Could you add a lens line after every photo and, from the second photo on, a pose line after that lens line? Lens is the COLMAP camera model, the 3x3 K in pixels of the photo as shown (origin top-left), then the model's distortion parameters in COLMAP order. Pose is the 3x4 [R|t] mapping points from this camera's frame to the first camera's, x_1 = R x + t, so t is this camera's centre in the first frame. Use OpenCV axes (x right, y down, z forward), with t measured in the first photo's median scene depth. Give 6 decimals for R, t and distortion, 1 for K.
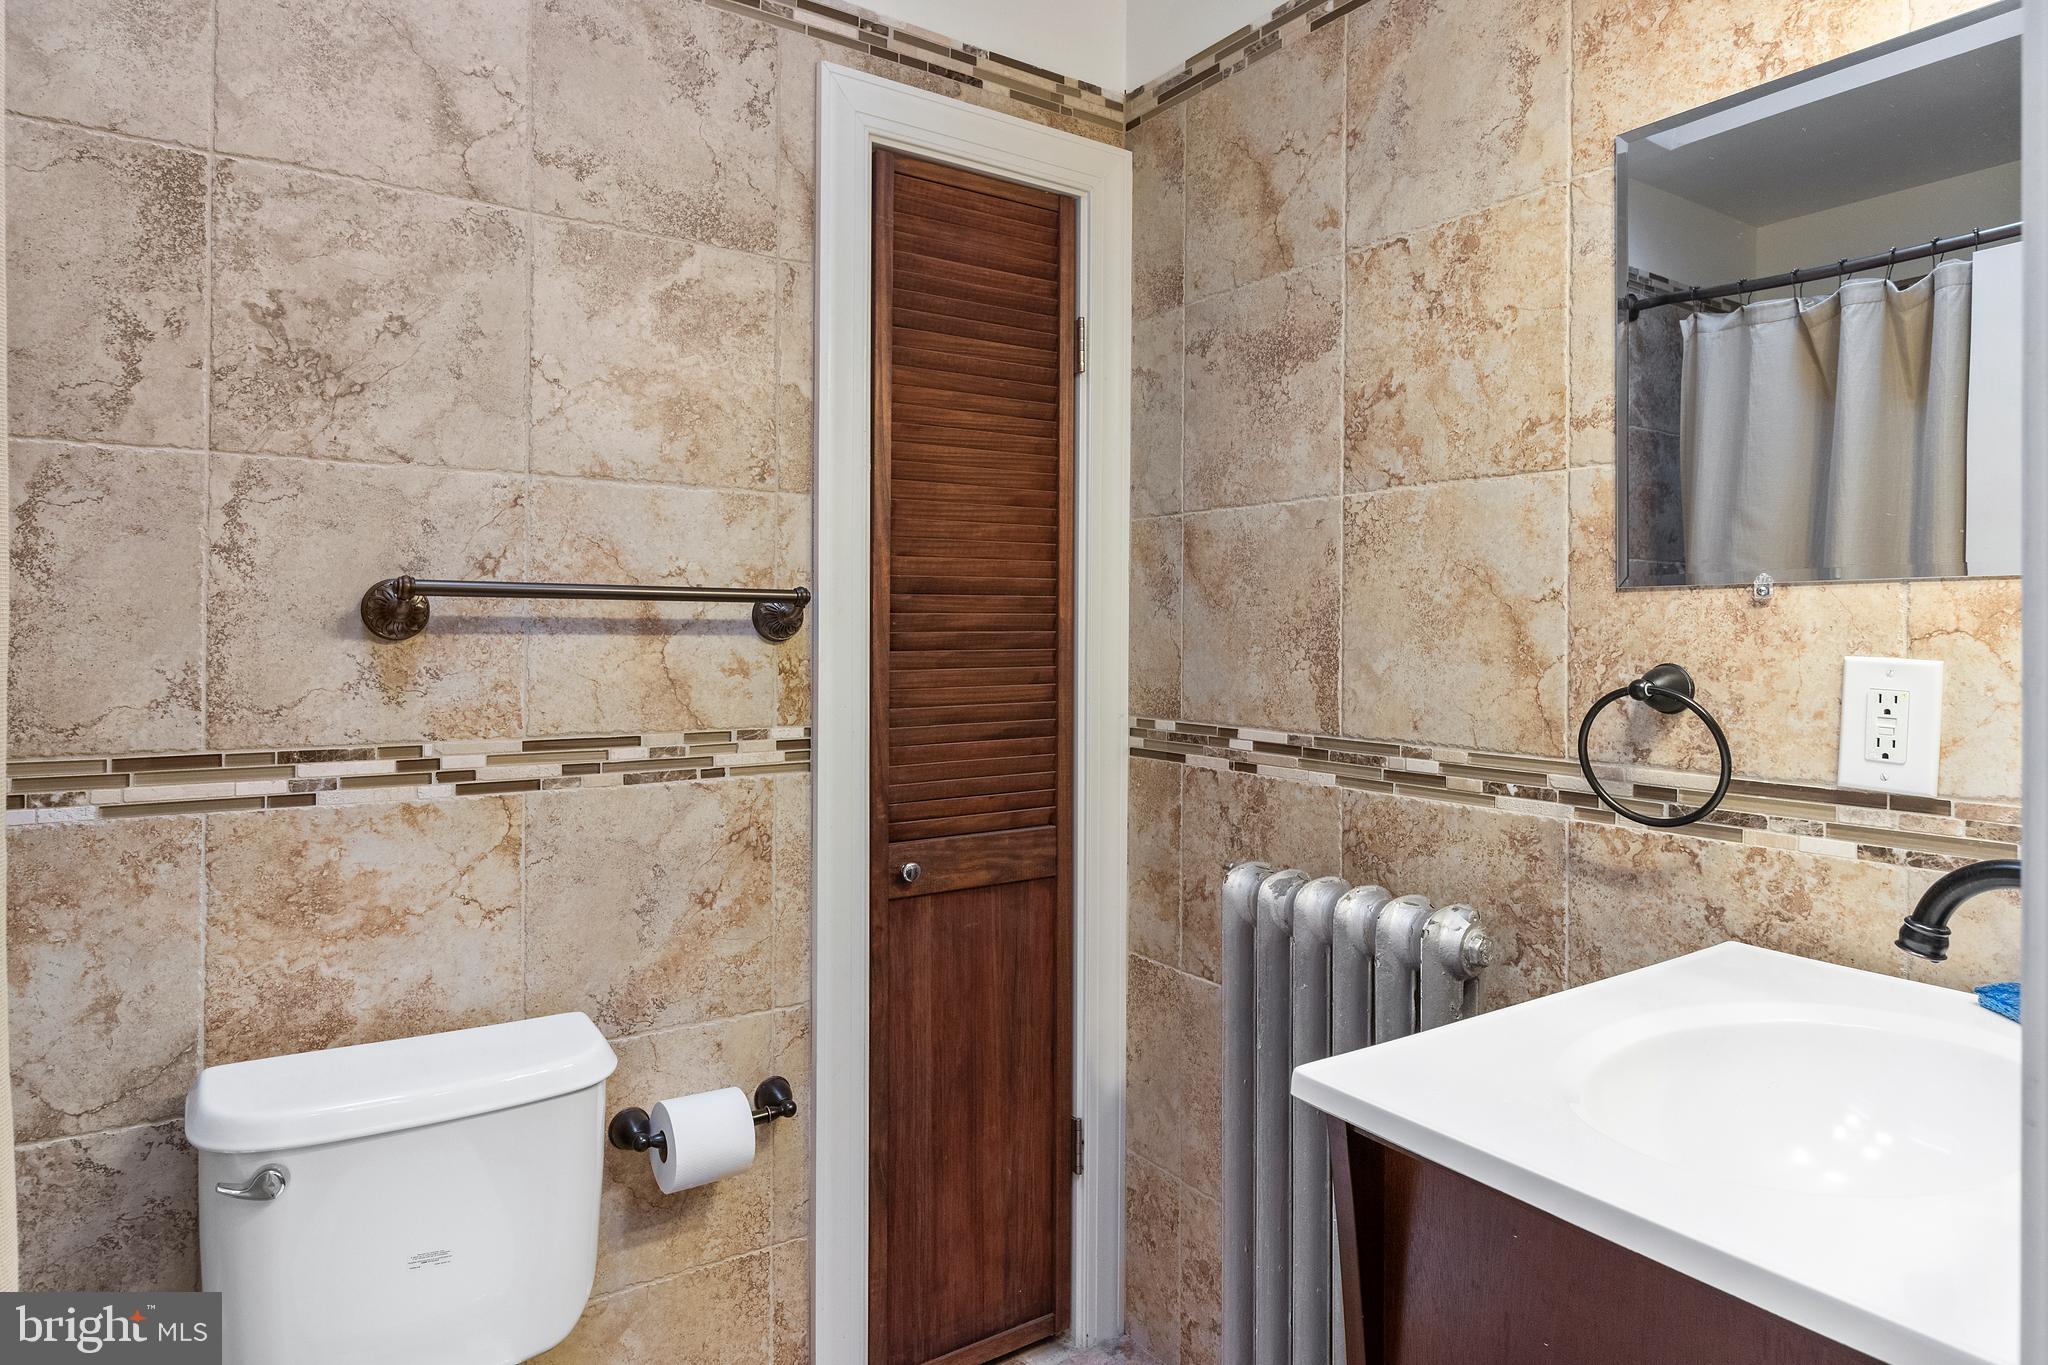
lens RADIAL K [[1203.2, 0, 1024.1], [0, 1203.2, 677.2], [0, 0, 1]] dist [-0.003591, 0.002163]
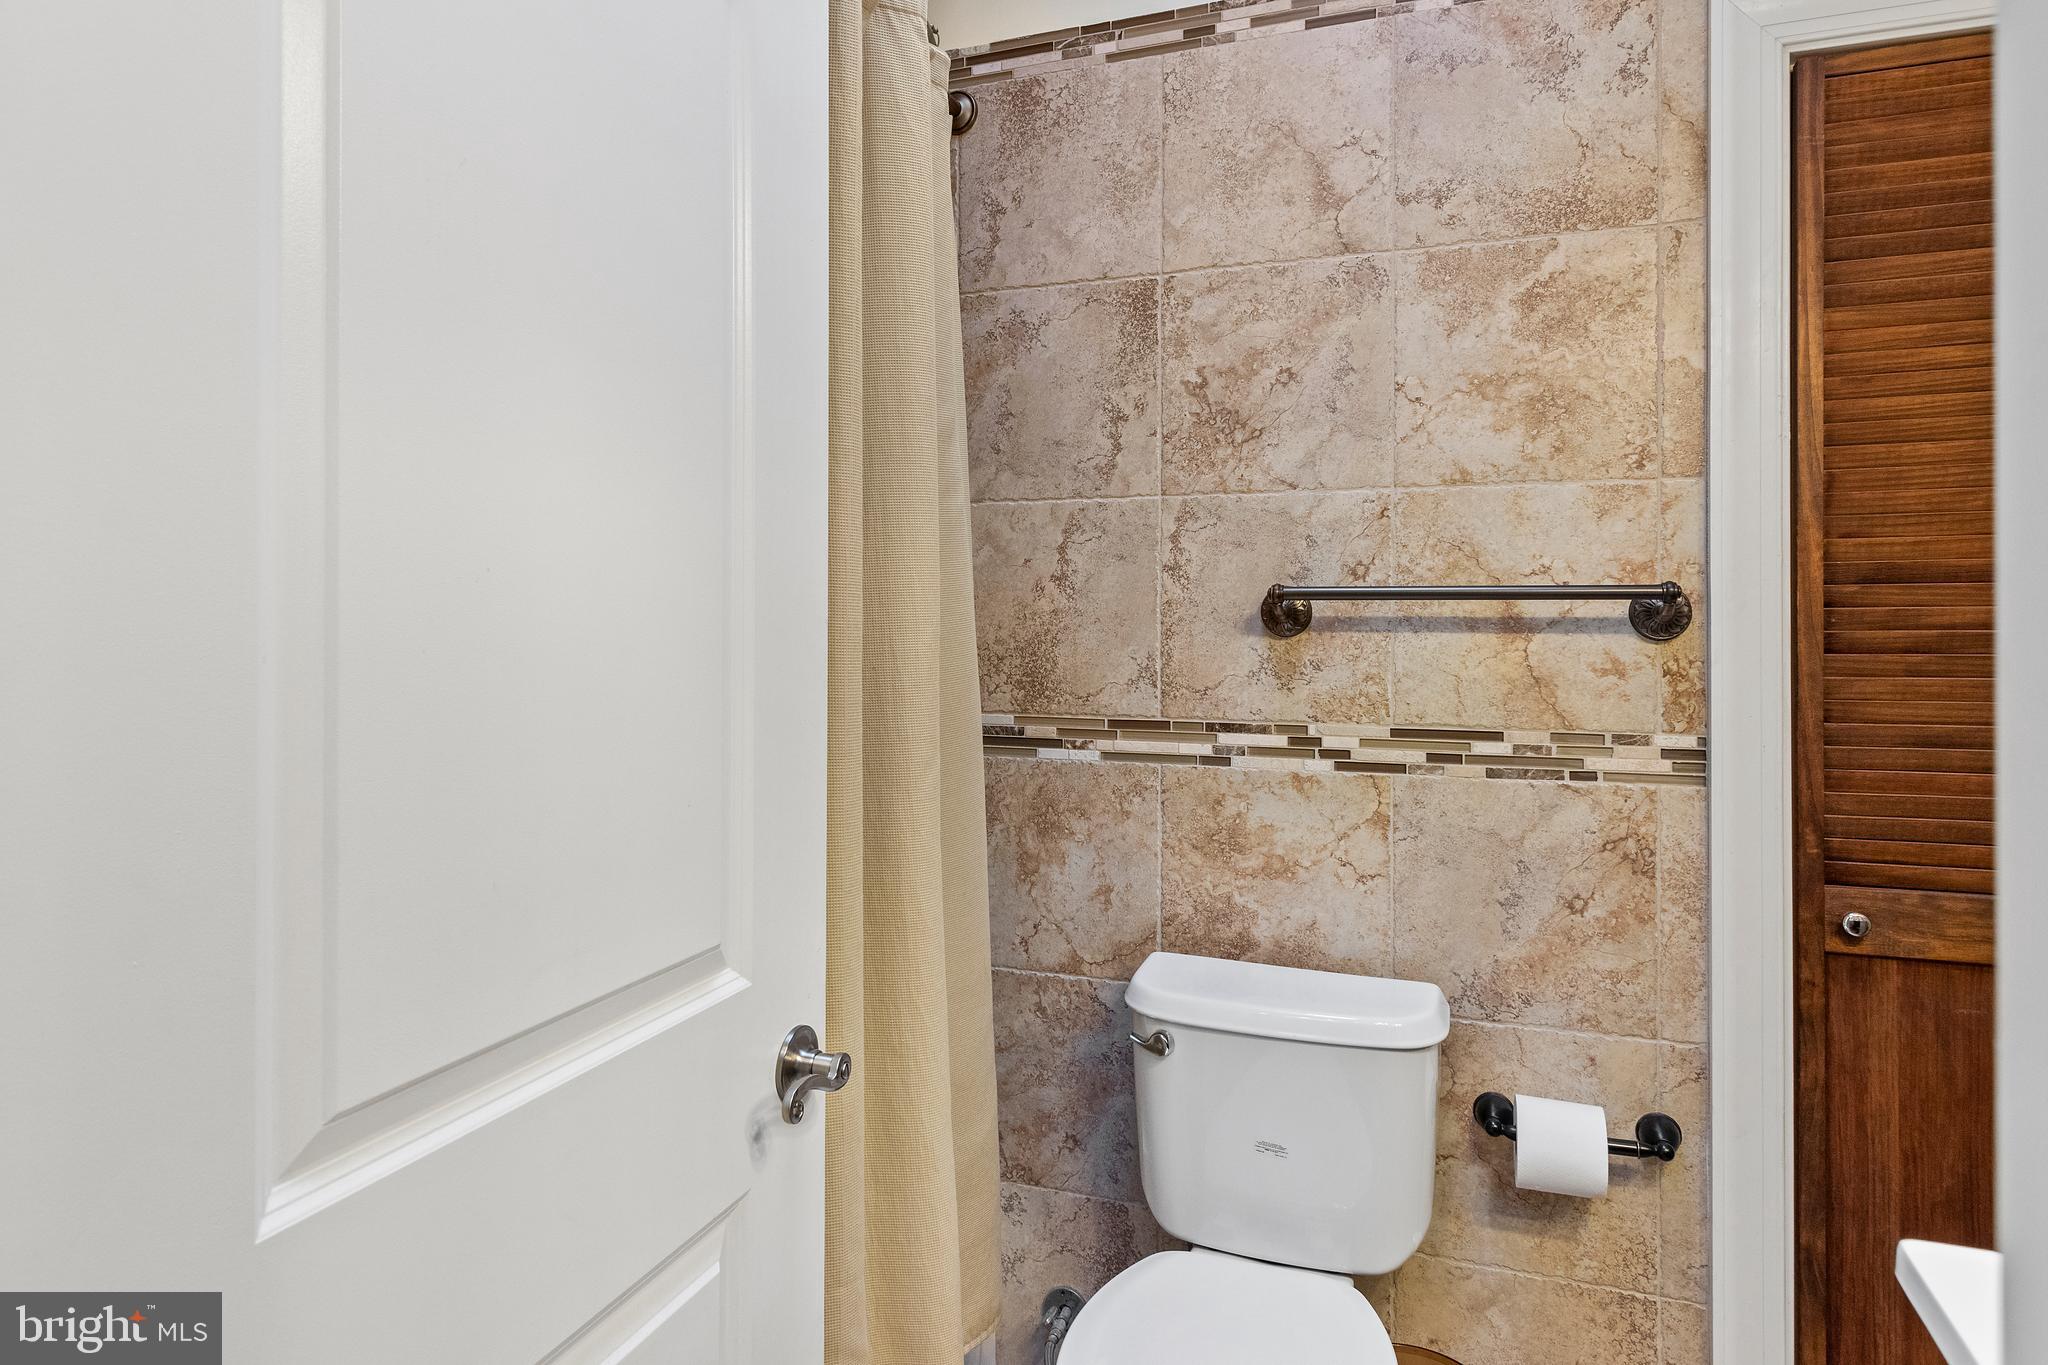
lens RADIAL K [[1203.2, 0, 1022.8], [0, 1203.2, 677.1], [0, 0, 1]] dist [-0.003591, 0.002163]
pose [[0.578227, 0.036719, -0.815050, 0.287701], [-0.028674, 0.999284, 0.024676, -0.011692], [0.815372, 0.009102, 0.578866, 0.078679]]
